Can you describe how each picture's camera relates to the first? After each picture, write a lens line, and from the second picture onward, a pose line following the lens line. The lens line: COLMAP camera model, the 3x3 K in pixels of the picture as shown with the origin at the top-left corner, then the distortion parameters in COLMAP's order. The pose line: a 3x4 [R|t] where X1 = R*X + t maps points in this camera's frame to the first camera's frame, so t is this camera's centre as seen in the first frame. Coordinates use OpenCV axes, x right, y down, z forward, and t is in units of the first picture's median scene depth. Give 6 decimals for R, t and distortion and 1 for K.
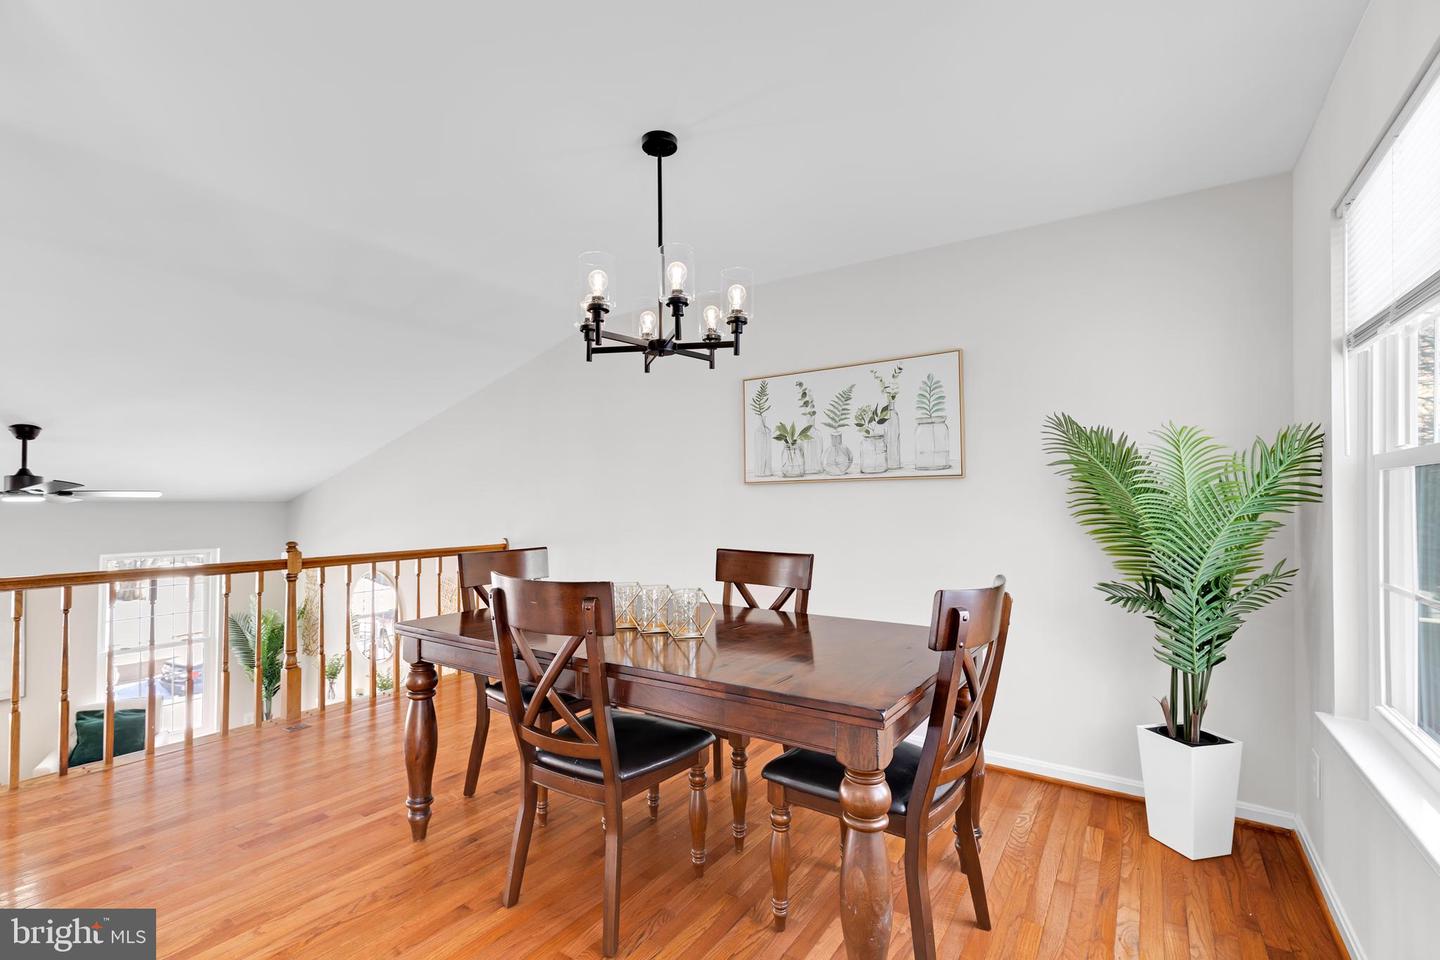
lens RADIAL K [[662.8, 0, 724.6], [0, 662.8, 476.0], [0, 0, 1]] dist [0.003367, 0.000155]
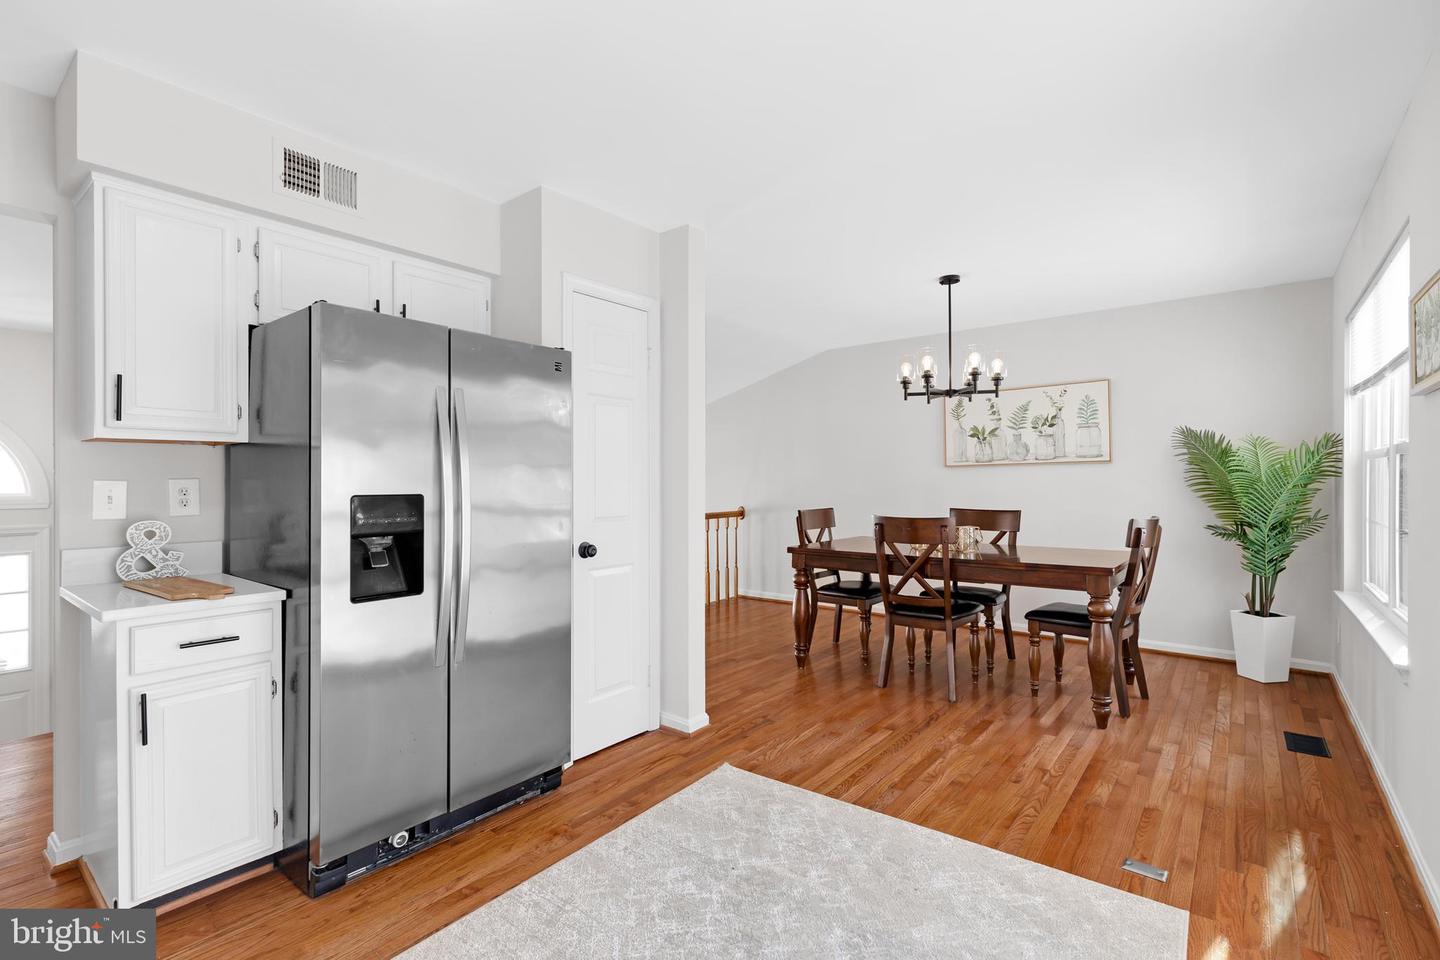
lens RADIAL K [[662.8, 0, 725.8], [0, 662.8, 469.3], [0, 0, 1]] dist [0.003367, 0.000155]
pose [[0.995548, -0.005325, -0.094102, -0.505102], [0.007196, 0.999783, 0.019558, -0.023991], [0.093978, -0.020148, 0.995370, -0.811132]]
